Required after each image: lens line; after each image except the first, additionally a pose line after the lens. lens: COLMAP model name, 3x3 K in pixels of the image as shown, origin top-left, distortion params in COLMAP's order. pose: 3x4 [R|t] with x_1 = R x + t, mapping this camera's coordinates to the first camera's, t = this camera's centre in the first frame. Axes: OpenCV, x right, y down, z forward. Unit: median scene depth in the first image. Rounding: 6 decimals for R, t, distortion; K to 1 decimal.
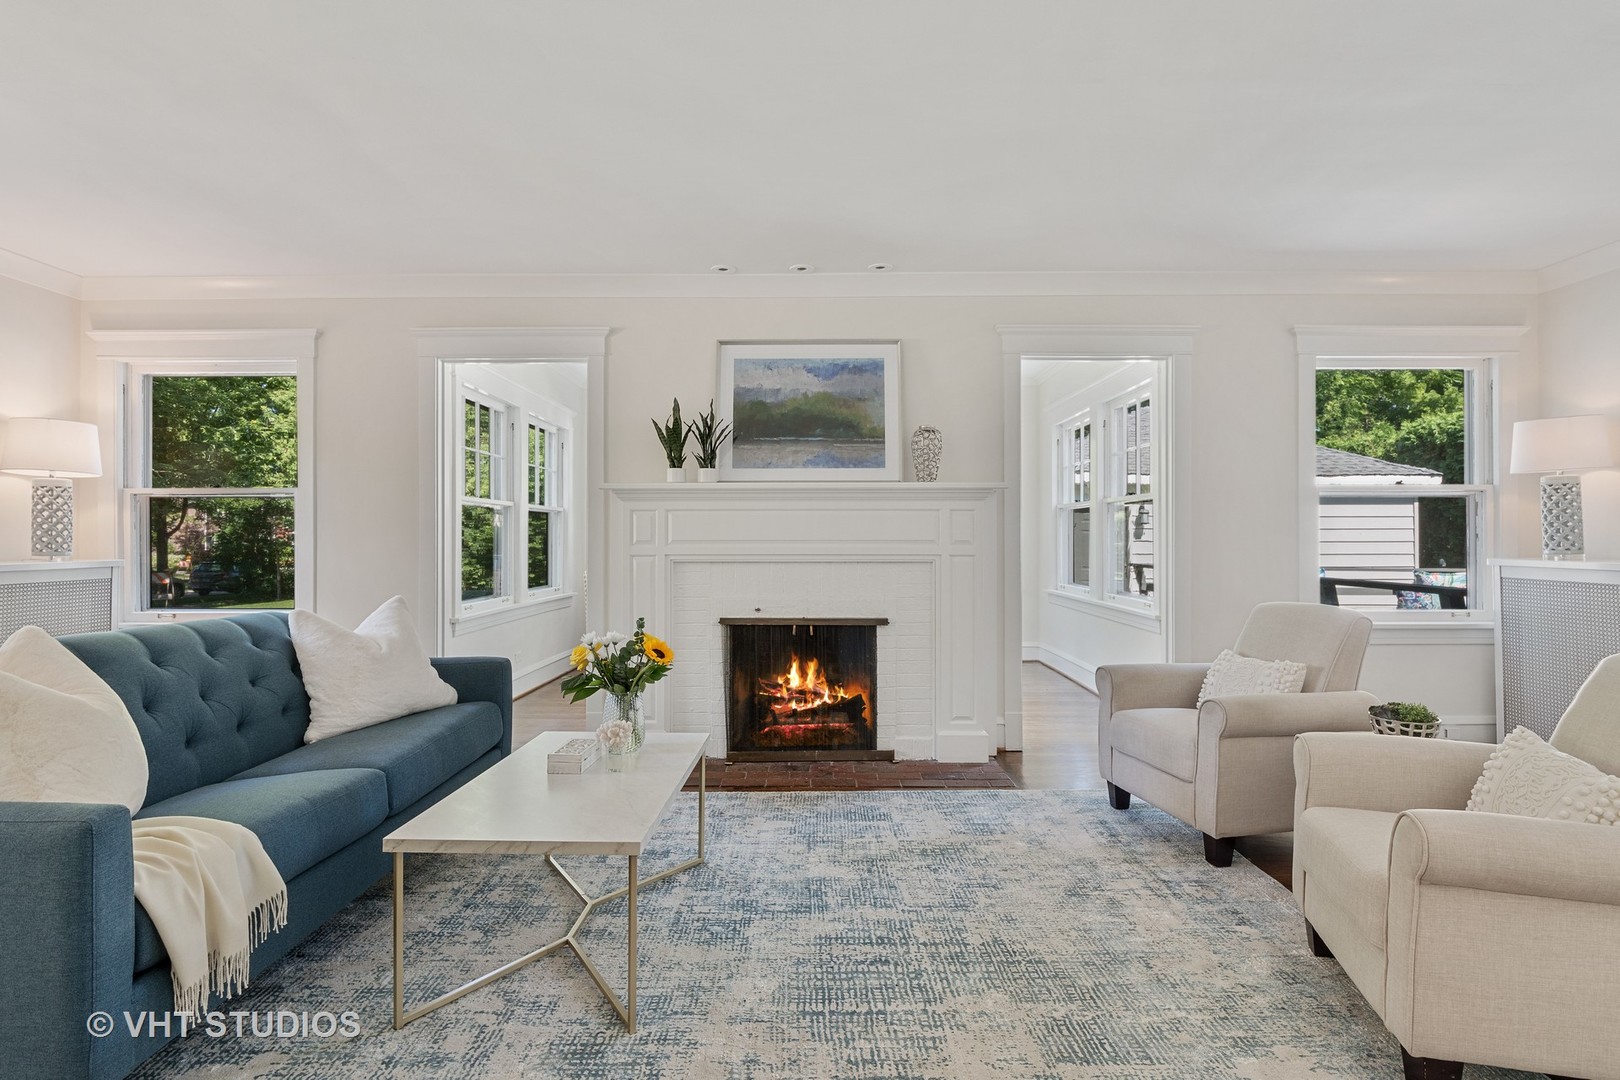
lens RADIAL K [[827.0, 0, 812.0], [0, 827.0, 540.2], [0, 0, 1]] dist [-0.003756, -0.001637]
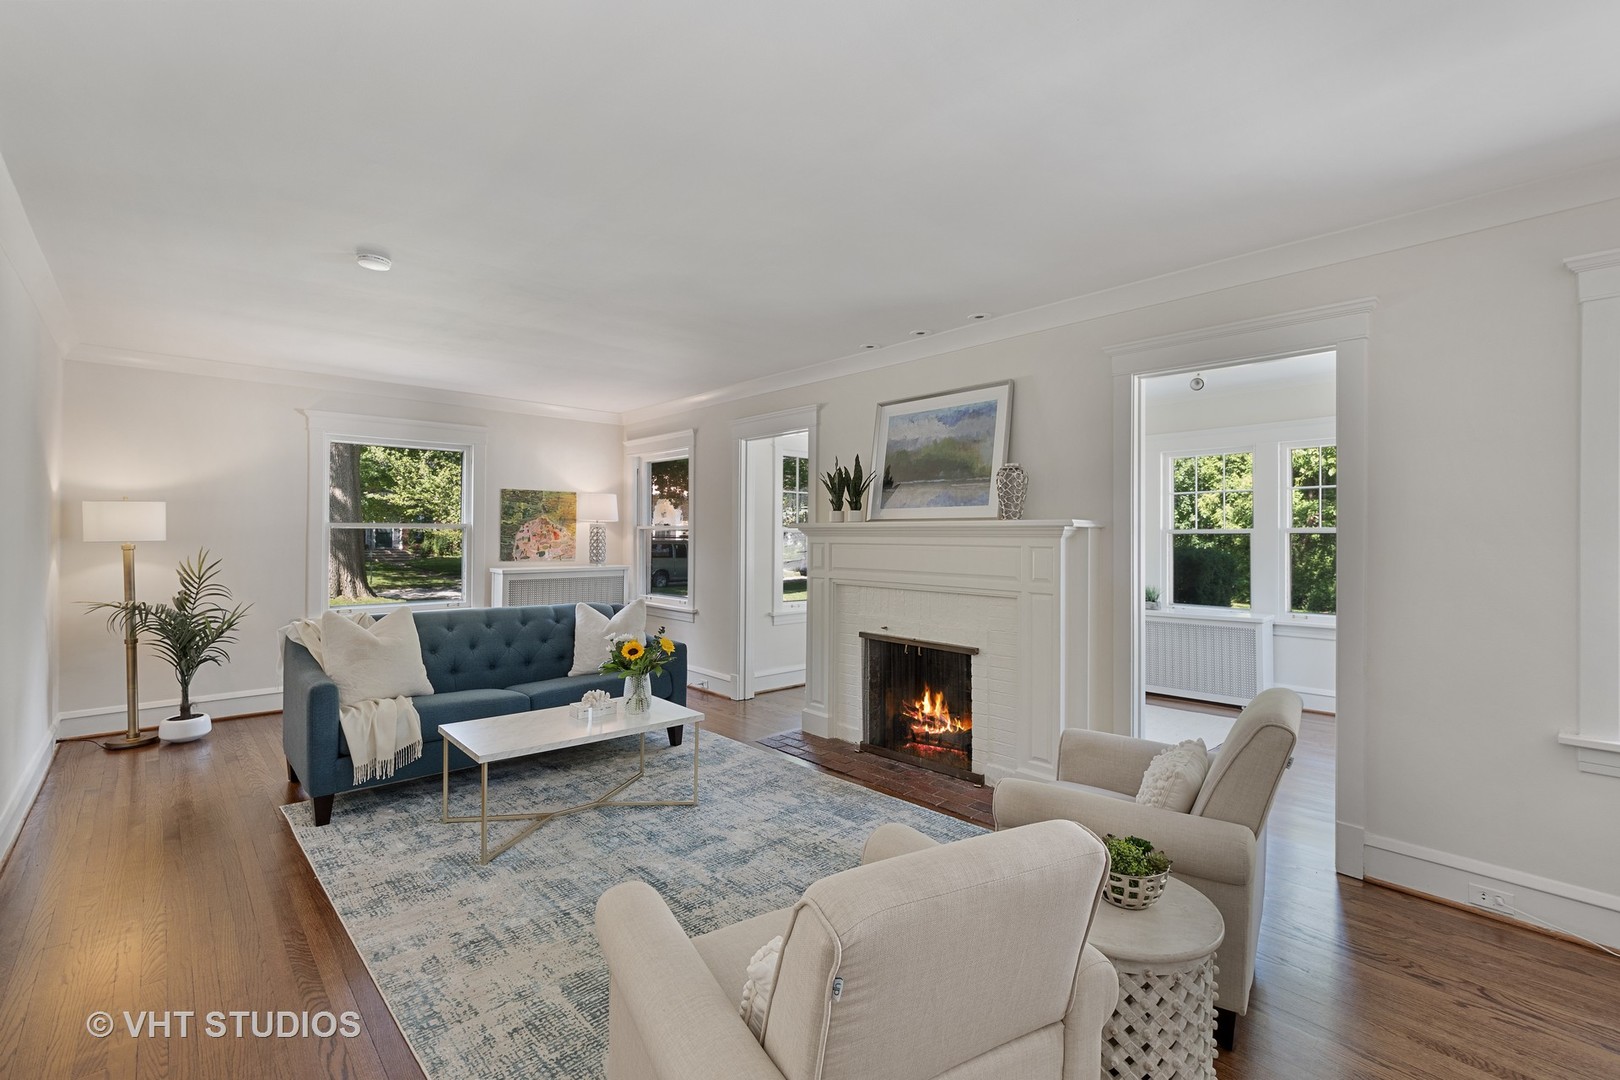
lens RADIAL K [[722.5, 0, 807.3], [0, 722.5, 538.3], [0, 0, 1]] dist [-0.001489, -0.001220]
pose [[0.675525, 0.008048, -0.737293, 0.621963], [-0.007660, 0.999963, 0.003897, -0.048327], [0.737297, 0.003015, 0.675562, 0.214140]]
